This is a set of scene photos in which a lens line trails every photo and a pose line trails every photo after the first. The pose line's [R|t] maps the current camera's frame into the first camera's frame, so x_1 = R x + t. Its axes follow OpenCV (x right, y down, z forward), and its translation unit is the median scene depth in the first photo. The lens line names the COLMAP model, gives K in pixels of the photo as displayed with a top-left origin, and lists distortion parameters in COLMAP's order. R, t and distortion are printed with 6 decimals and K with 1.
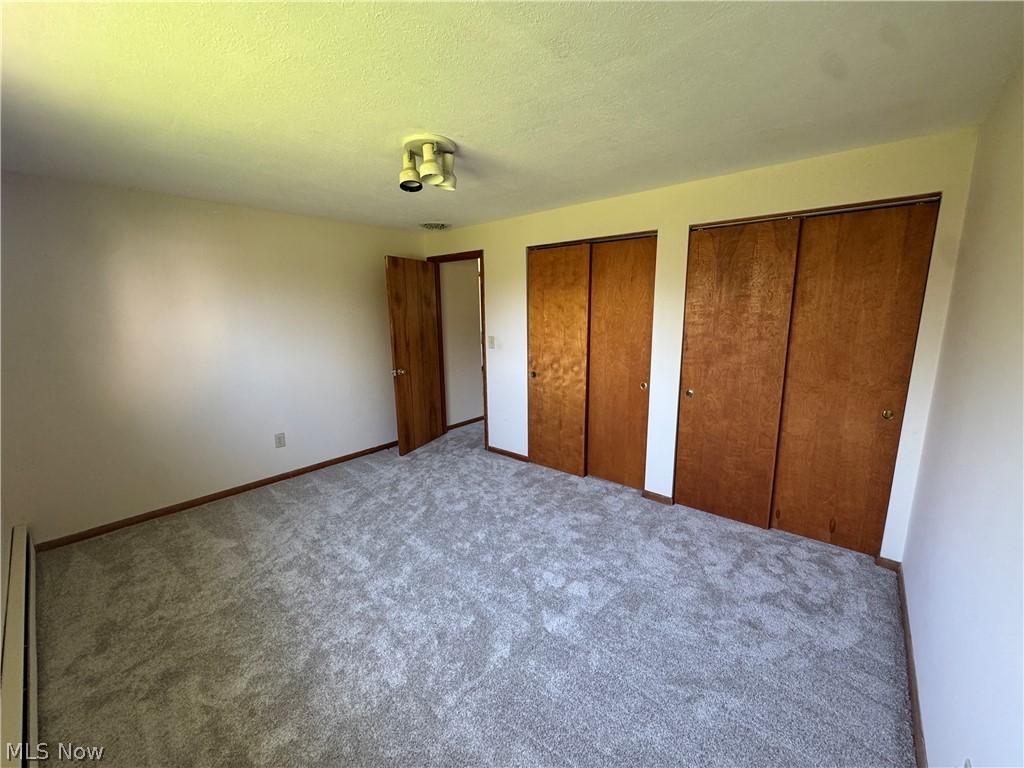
lens RADIAL K [[409.4, 0, 509.3], [0, 409.4, 383.9], [0, 0, 1]] dist [-0.000579, -0.000144]
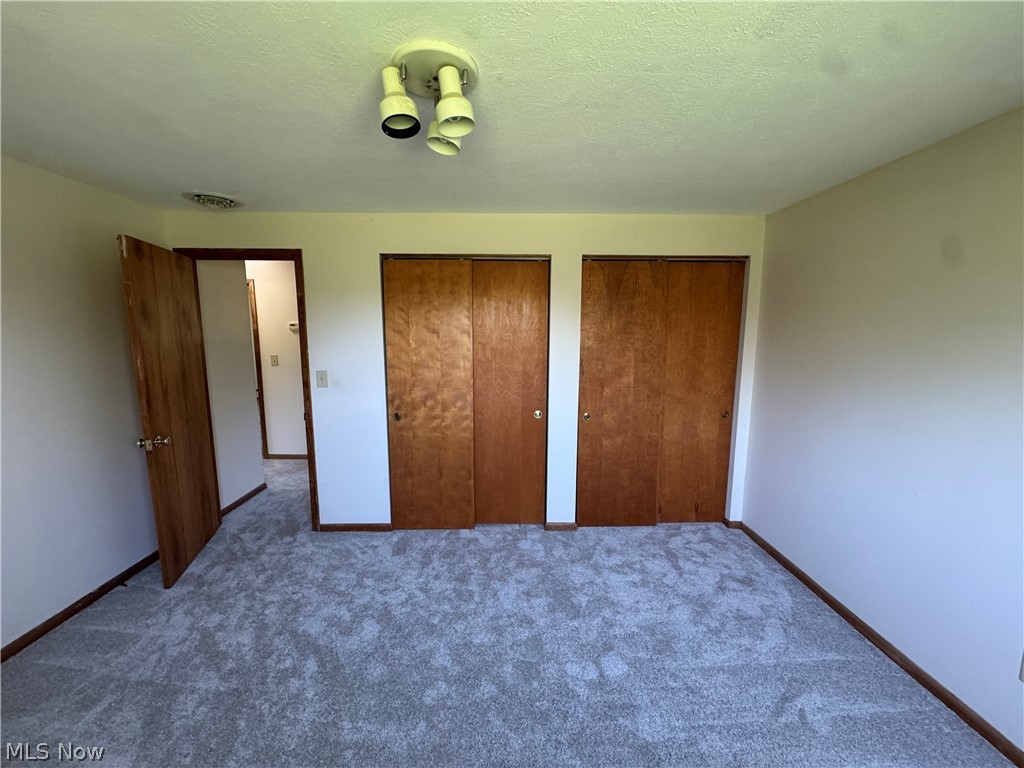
lens RADIAL K [[409.4, 0, 513.1], [0, 409.4, 384.0], [0, 0, 1]] dist [-0.000579, -0.000144]
pose [[0.748616, -0.074001, 0.658860, -0.343649], [0.111101, 0.993701, -0.014626, -0.058505], [-0.653628, 0.084150, 0.752123, 0.315626]]
